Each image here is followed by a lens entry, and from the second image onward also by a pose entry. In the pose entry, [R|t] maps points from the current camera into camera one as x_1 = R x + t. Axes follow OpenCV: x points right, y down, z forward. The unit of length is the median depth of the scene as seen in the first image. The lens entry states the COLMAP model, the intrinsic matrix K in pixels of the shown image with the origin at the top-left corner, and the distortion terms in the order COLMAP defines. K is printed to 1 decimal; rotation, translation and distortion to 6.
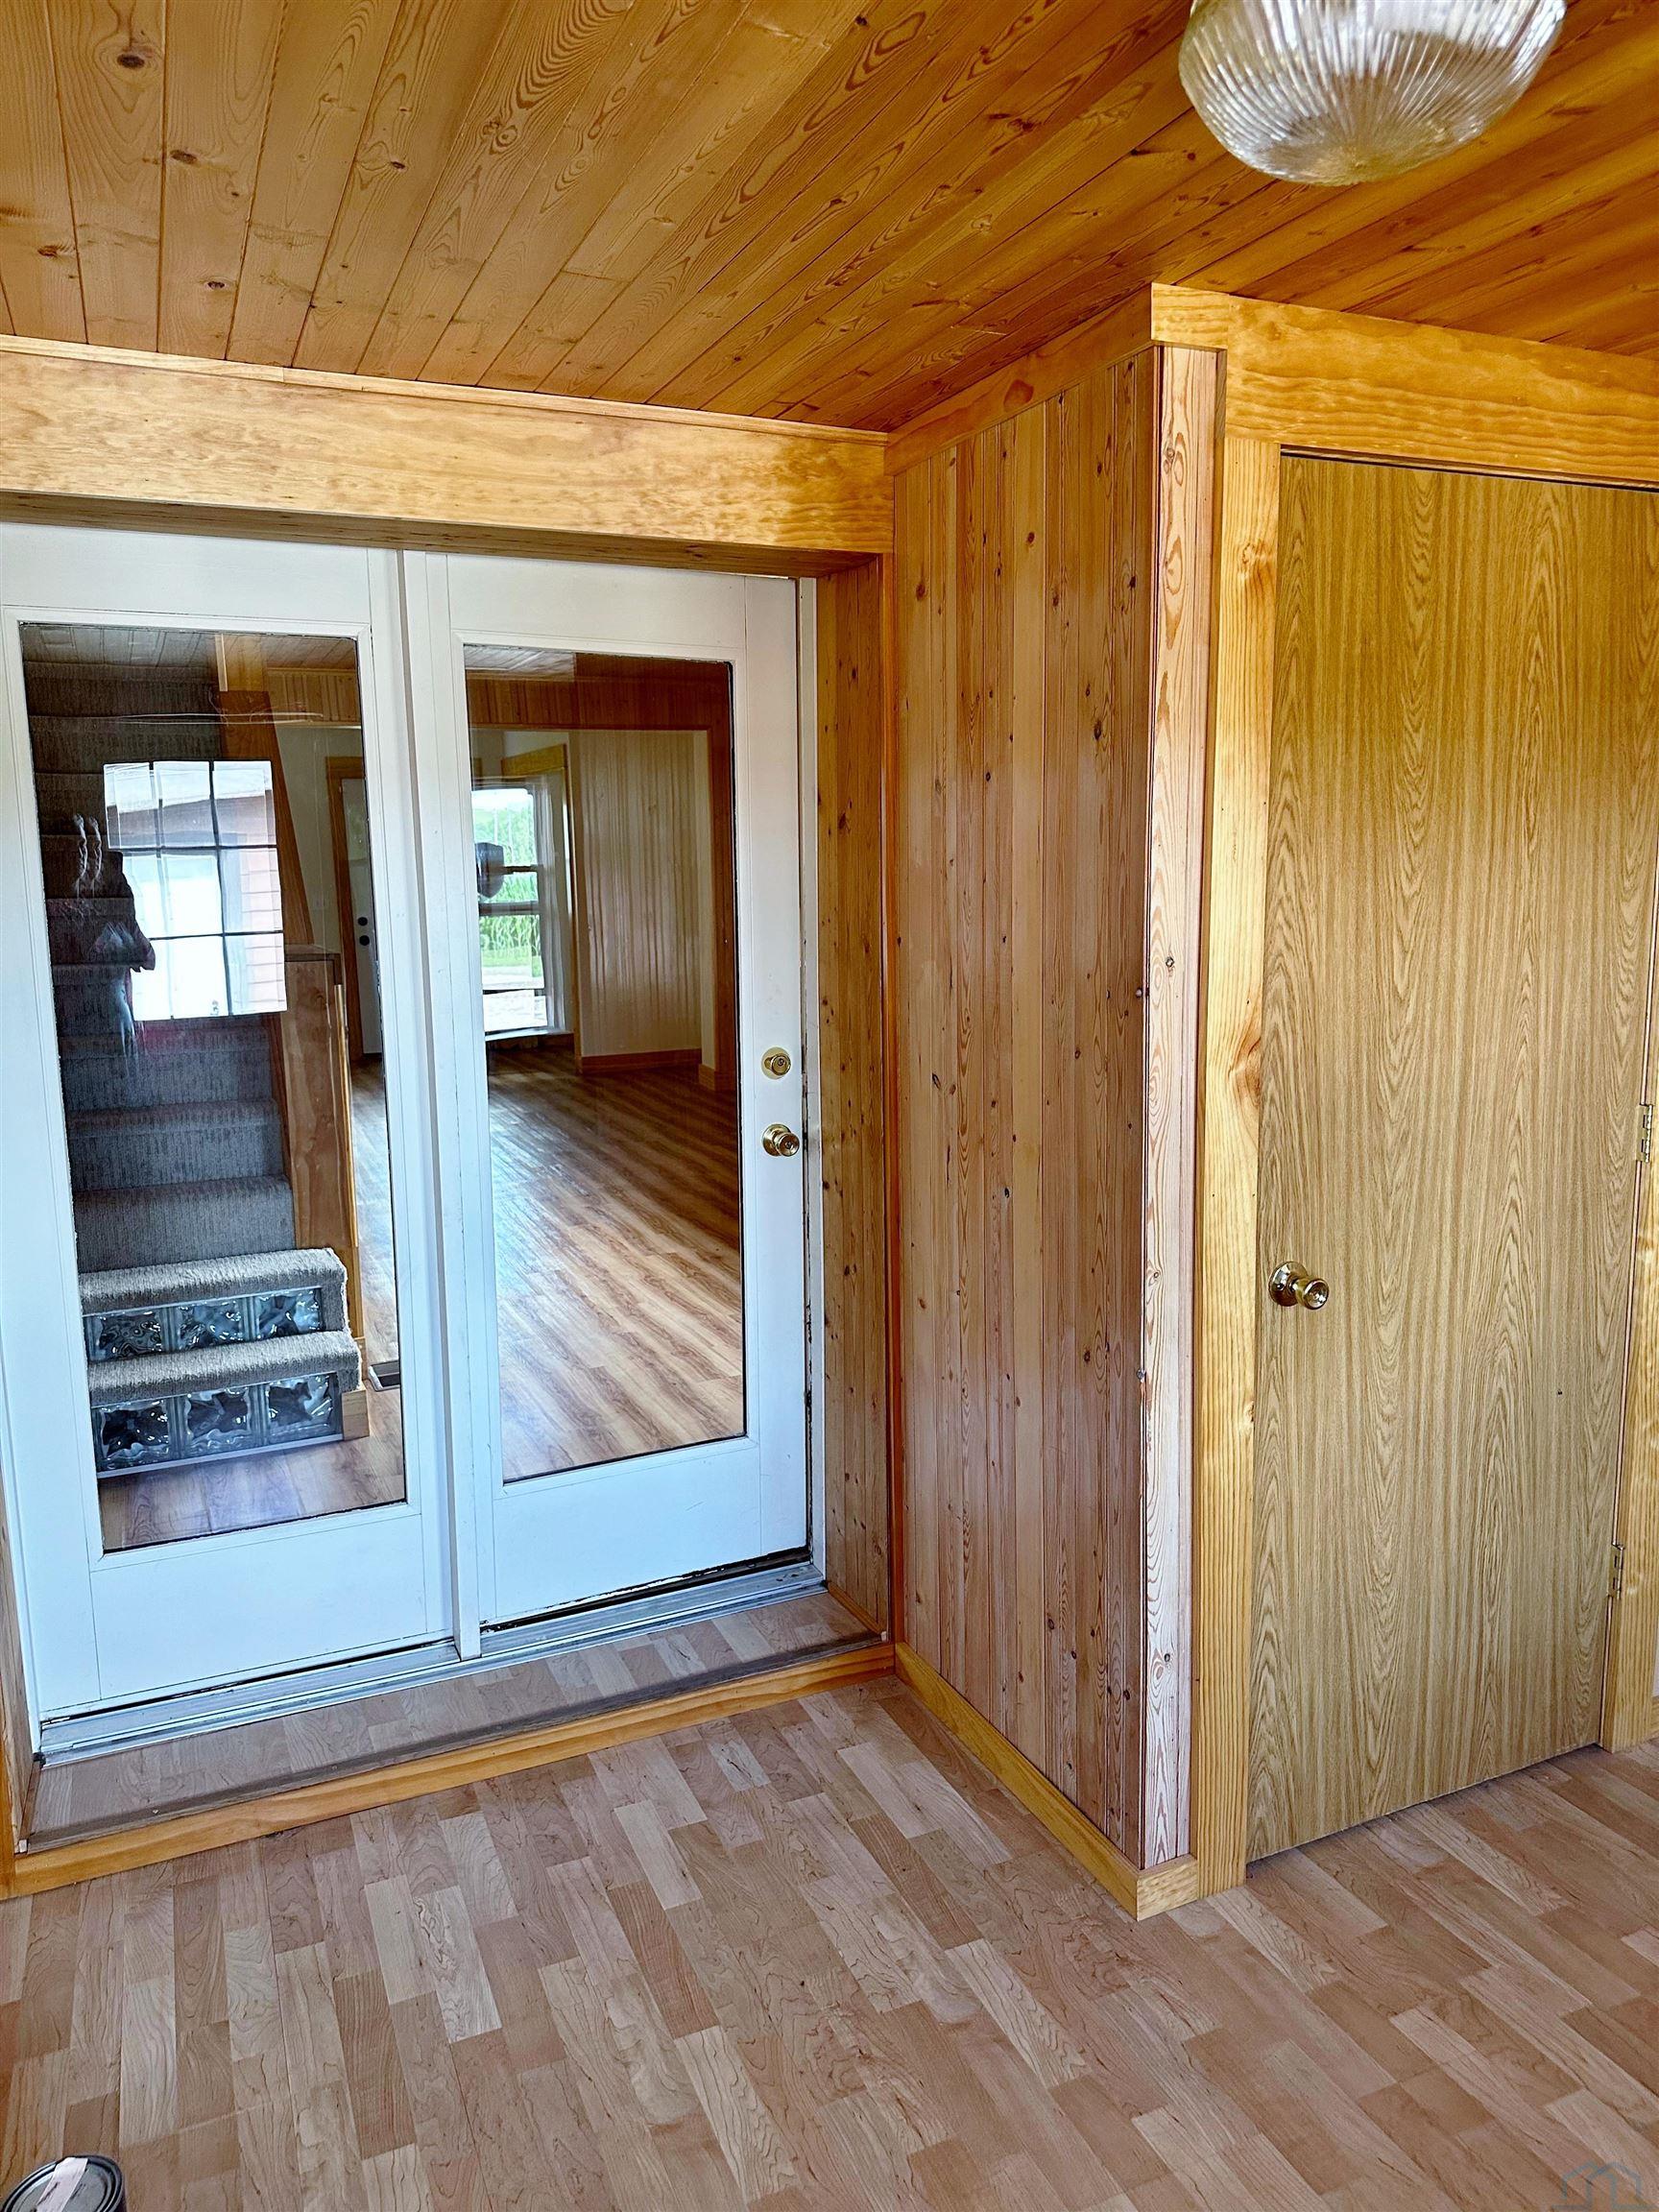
lens RADIAL K [[1596.3, 0, 839.4], [0, 1596.3, 1101.5], [0, 0, 1]] dist [0.053701, -0.035359]
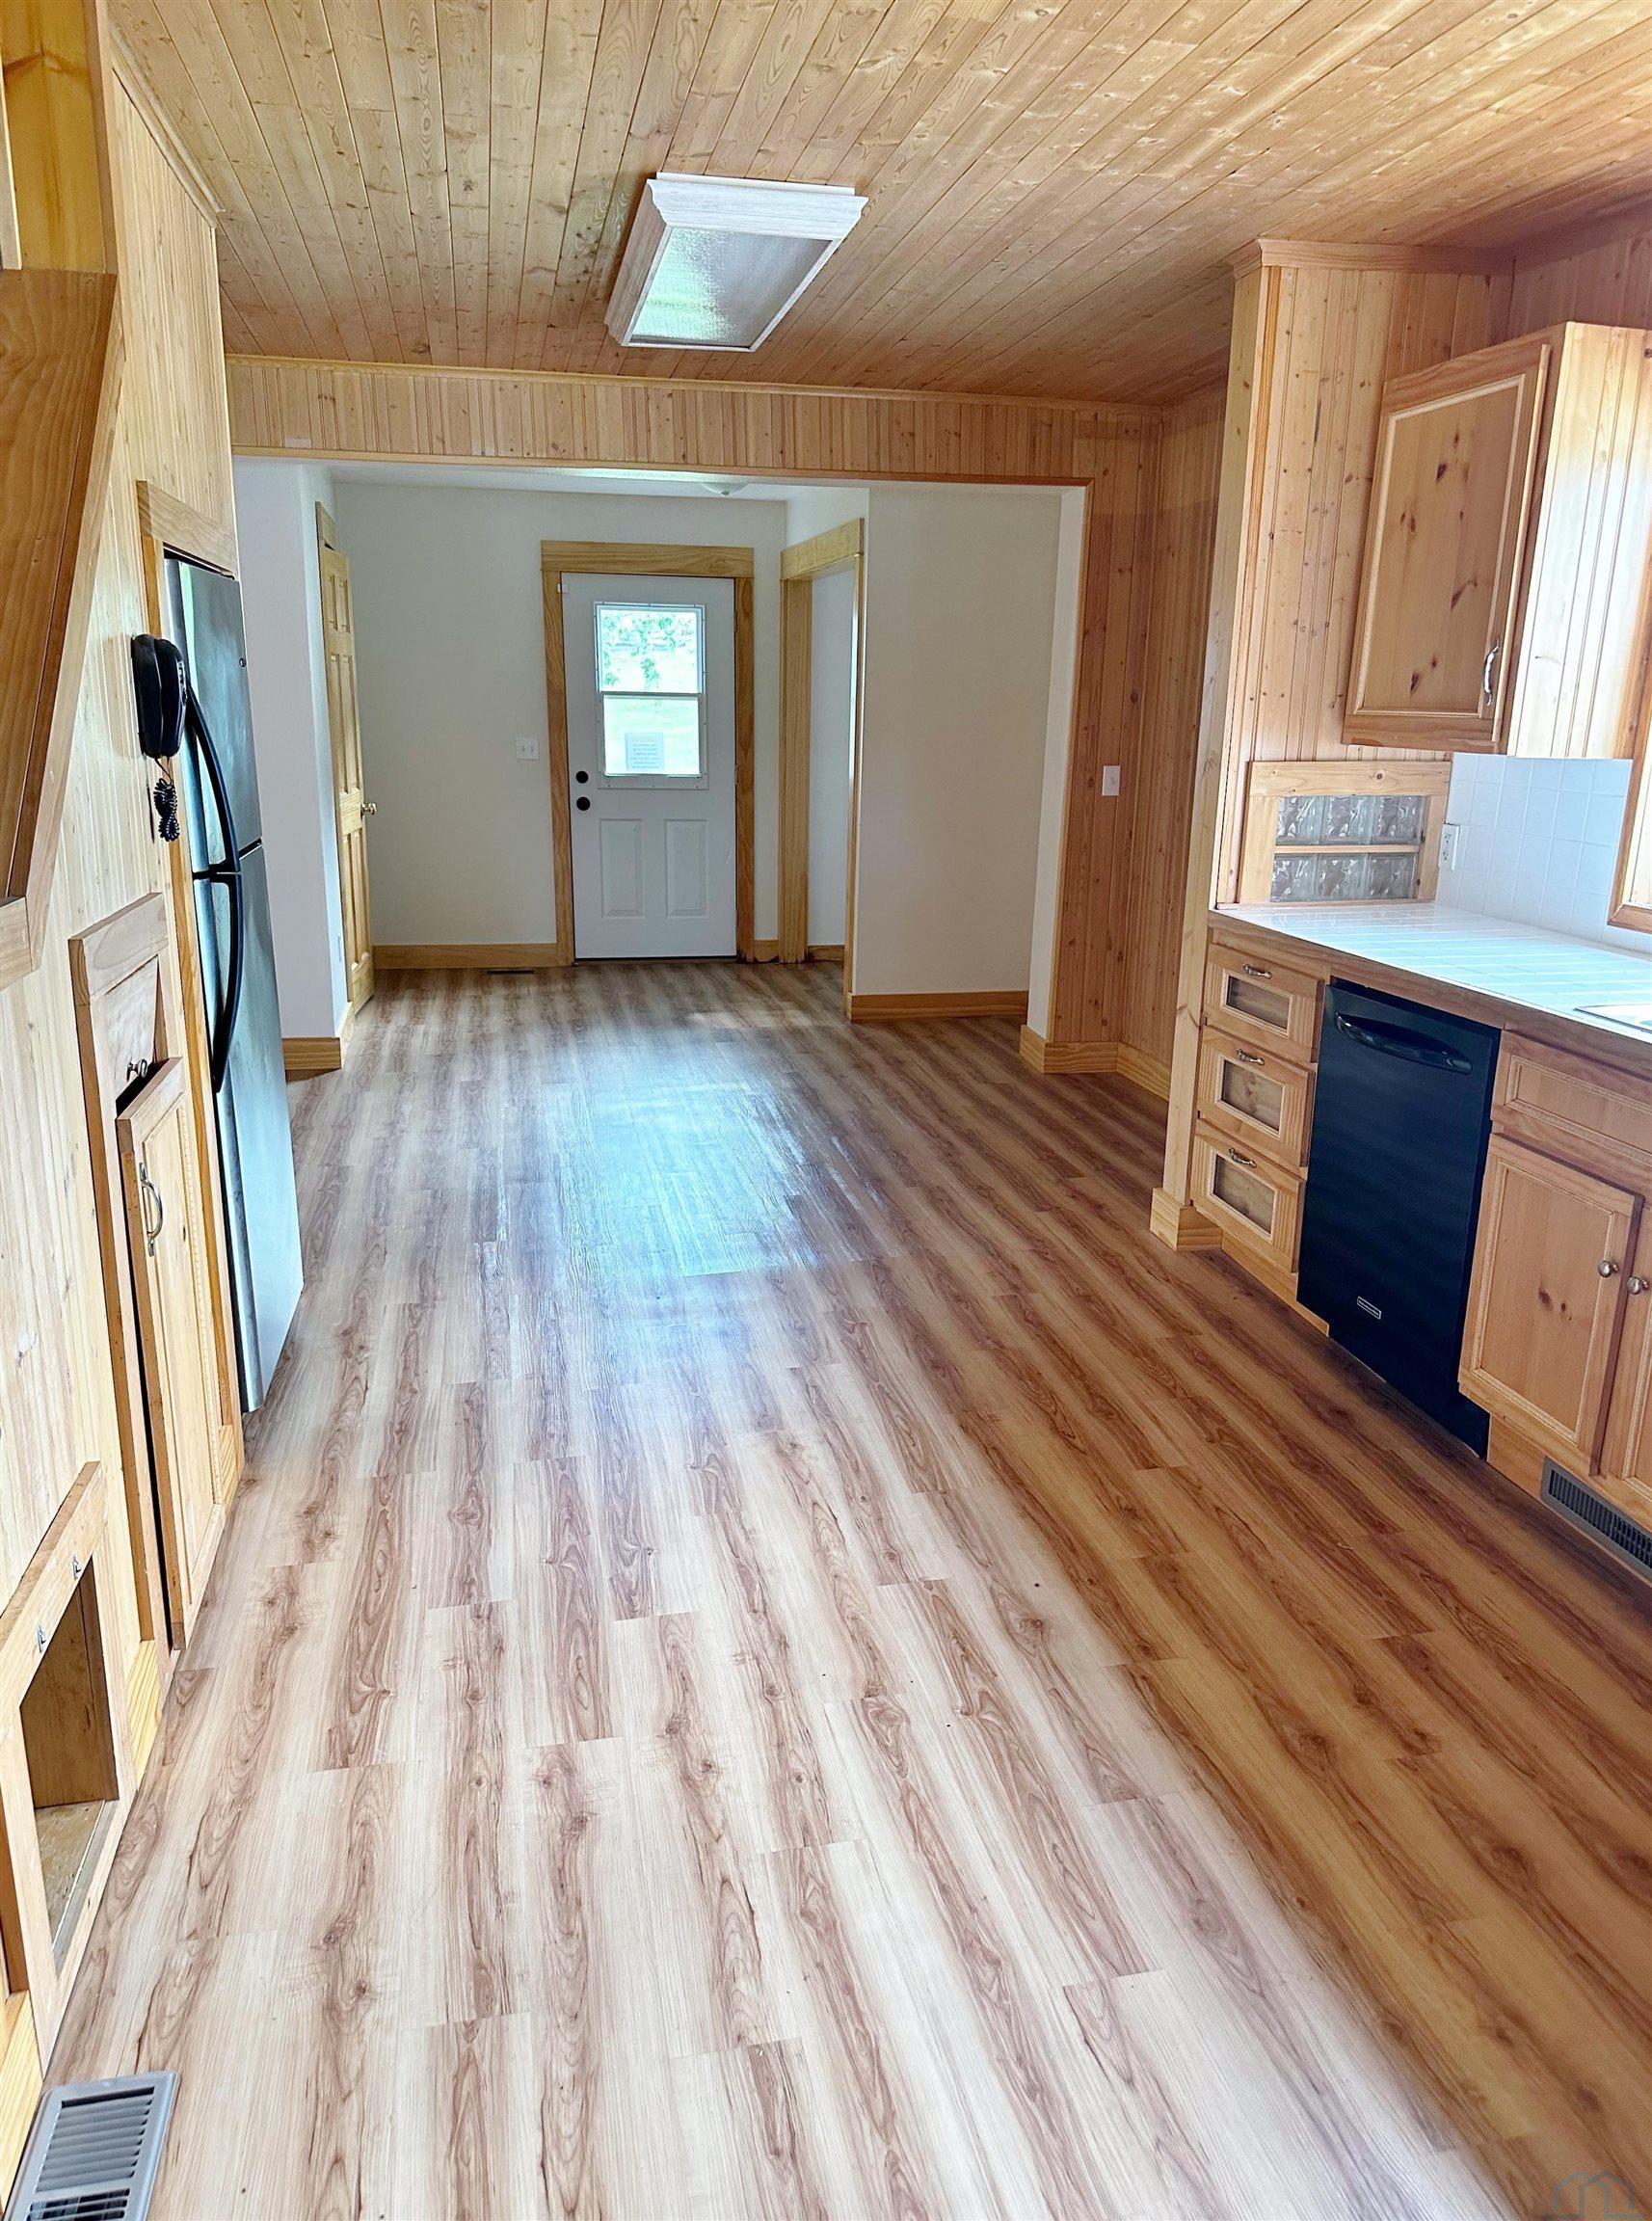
lens RADIAL K [[1602.7, 0, 817.1], [0, 1602.7, 1122.7], [0, 0, 1]] dist [0.053701, -0.035359]
pose [[0.975515, 0.090718, -0.200350, -0.051259], [-0.069518, 0.991449, 0.110438, -0.075110], [0.208655, -0.093806, 0.973480, 0.495279]]
